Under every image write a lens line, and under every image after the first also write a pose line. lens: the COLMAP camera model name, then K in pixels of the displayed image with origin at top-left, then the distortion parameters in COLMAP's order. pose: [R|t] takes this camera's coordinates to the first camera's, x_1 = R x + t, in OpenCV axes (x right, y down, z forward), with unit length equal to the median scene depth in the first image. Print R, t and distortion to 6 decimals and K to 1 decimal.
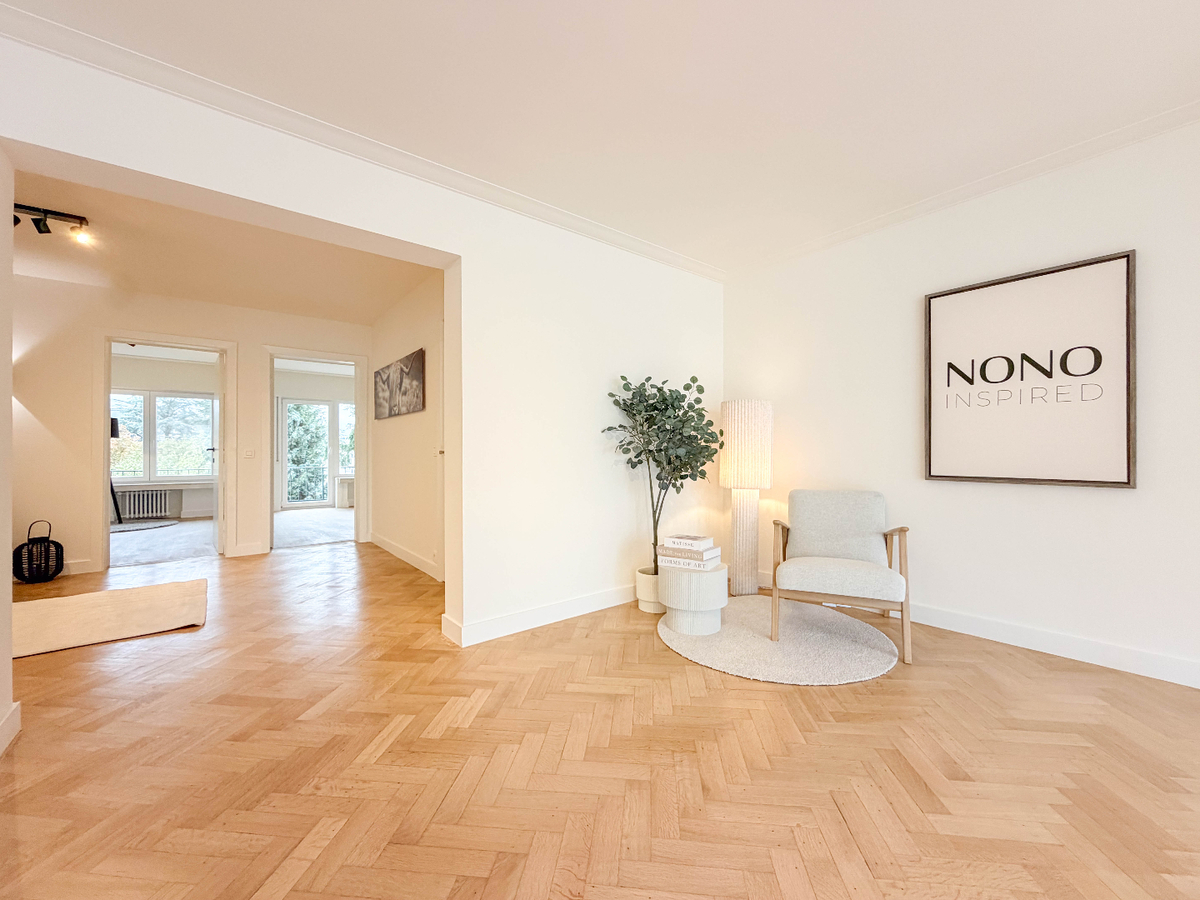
lens RADIAL K [[484.8, 0, 598.2], [0, 484.8, 450.0], [0, 0, 1]] dist [-0.001916, -0.000292]
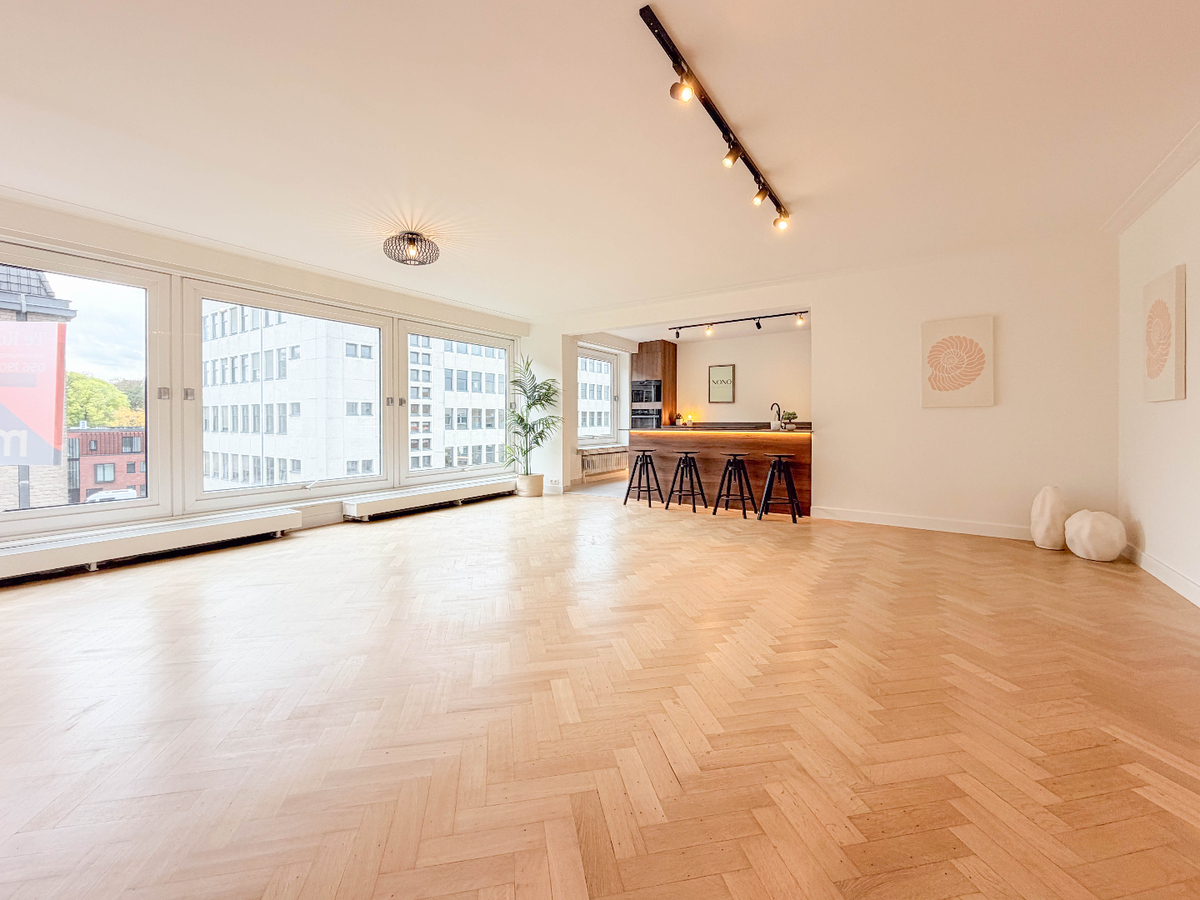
lens RADIAL K [[494.9, 0, 598.8], [0, 494.9, 426.1], [0, 0, 1]] dist [0.000260, -0.000214]
pose [[-0.951206, 0.010337, -0.308384, 0.399525], [0.008804, 0.999941, 0.006364, 0.006687], [0.308432, 0.003339, -0.951241, 0.809000]]
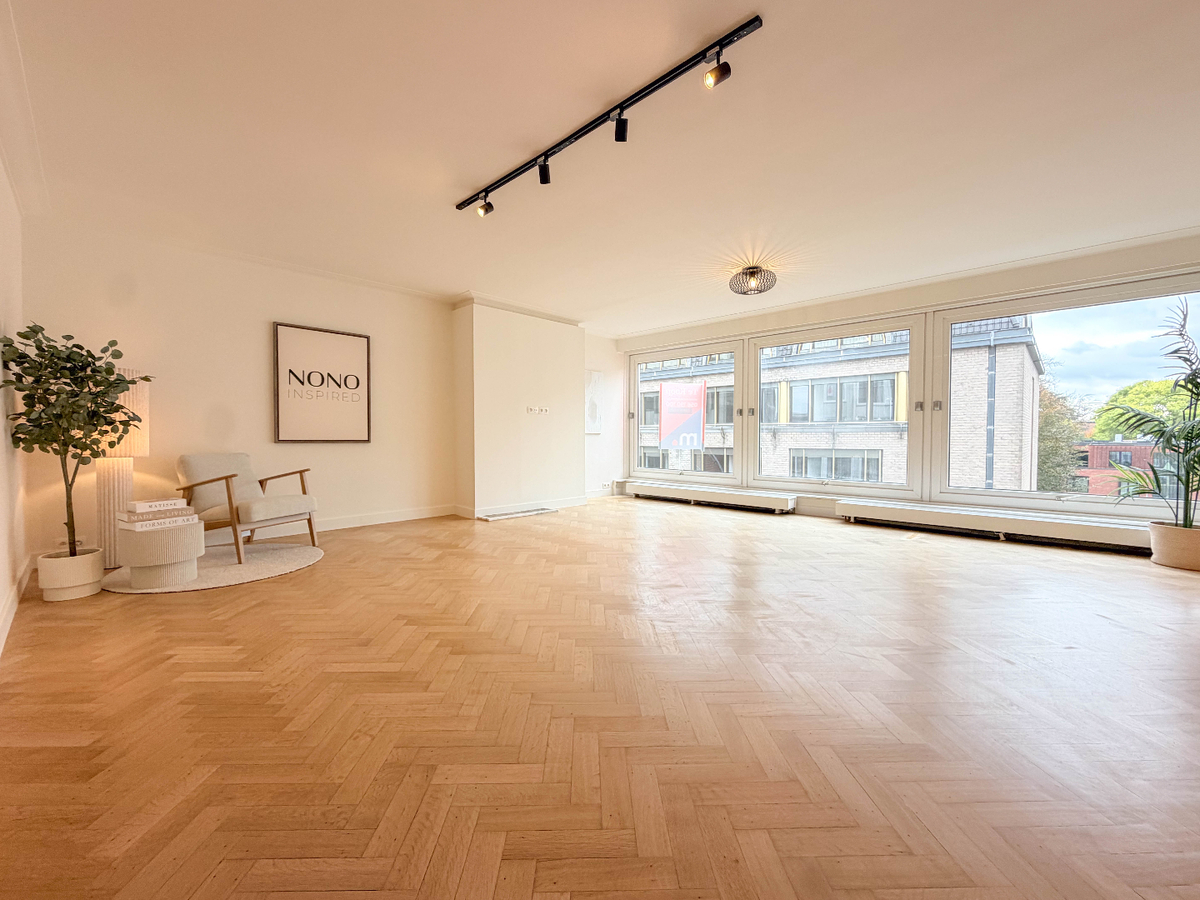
lens RADIAL K [[485.2, 0, 596.1], [0, 485.2, 450.1], [0, 0, 1]] dist [0.000366, -0.000004]
pose [[-0.129575, -0.024751, 0.991261, -0.850571], [-0.006440, 0.999688, 0.024120, 0.035397], [-0.991549, -0.003259, -0.129694, 0.169841]]
